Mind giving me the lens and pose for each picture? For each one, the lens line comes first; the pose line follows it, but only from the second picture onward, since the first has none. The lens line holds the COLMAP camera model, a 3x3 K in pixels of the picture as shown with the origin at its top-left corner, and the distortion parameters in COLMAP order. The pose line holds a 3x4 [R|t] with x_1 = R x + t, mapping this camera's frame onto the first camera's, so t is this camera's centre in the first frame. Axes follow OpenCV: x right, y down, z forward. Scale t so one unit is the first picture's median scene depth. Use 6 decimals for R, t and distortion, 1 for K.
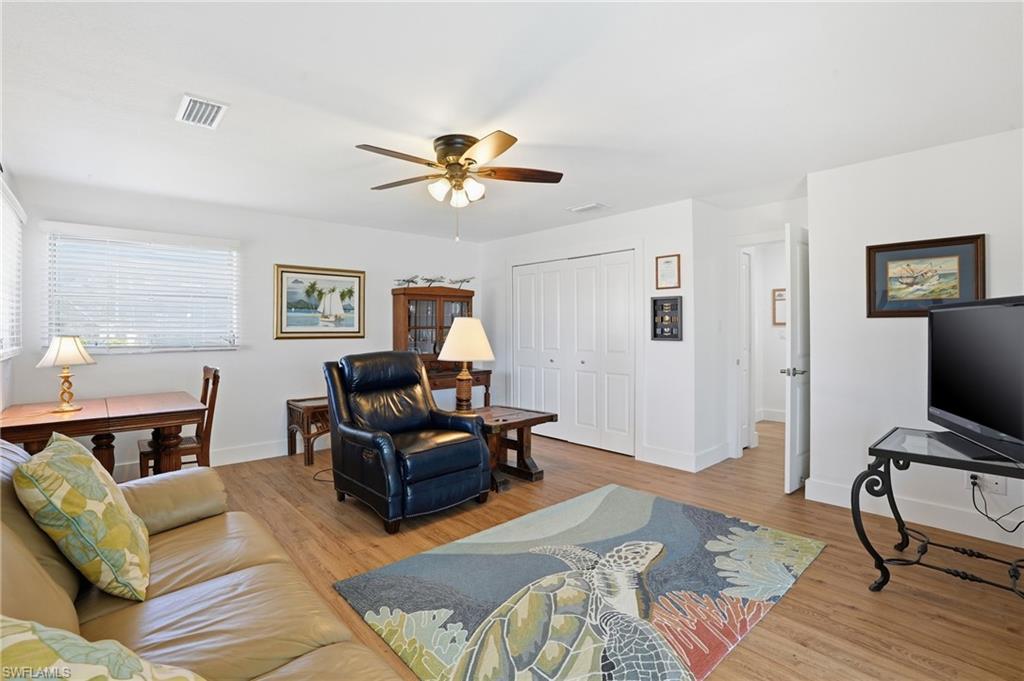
lens RADIAL K [[475.6, 0, 509.5], [0, 475.6, 339.6], [0, 0, 1]] dist [-0.071171, 0.027688]
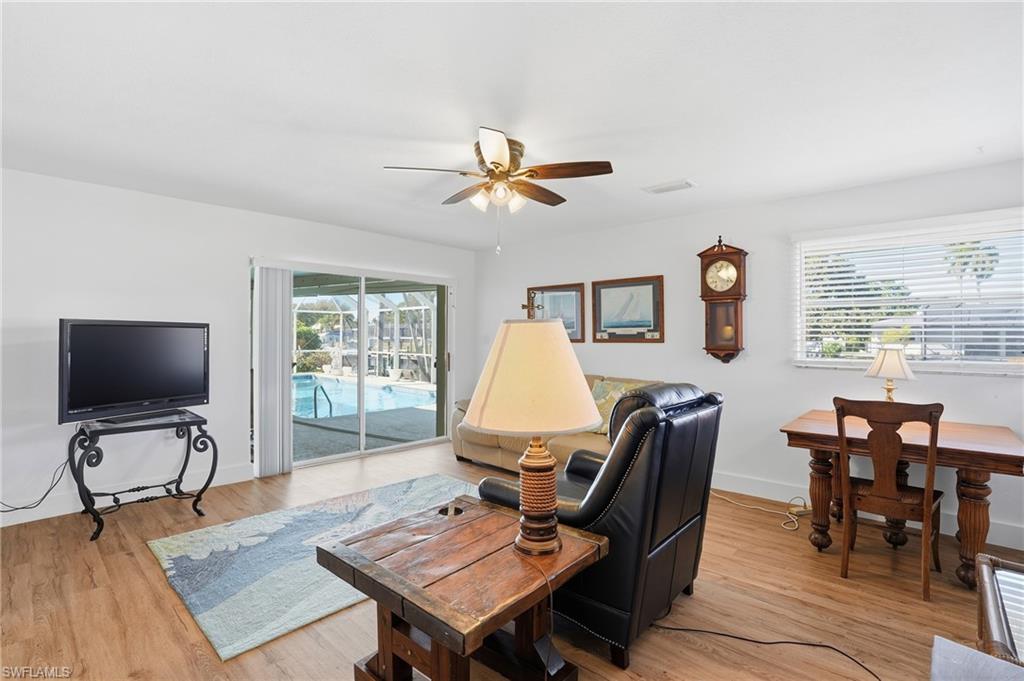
lens RADIAL K [[475.6, 0, 509.5], [0, 475.6, 339.6], [0, 0, 1]] dist [-0.071171, 0.027688]
pose [[-0.995131, -0.003263, -0.098510, -0.040384], [-0.005650, 0.999697, 0.023957, -0.054863], [0.098402, 0.024397, -0.994848, 2.141053]]
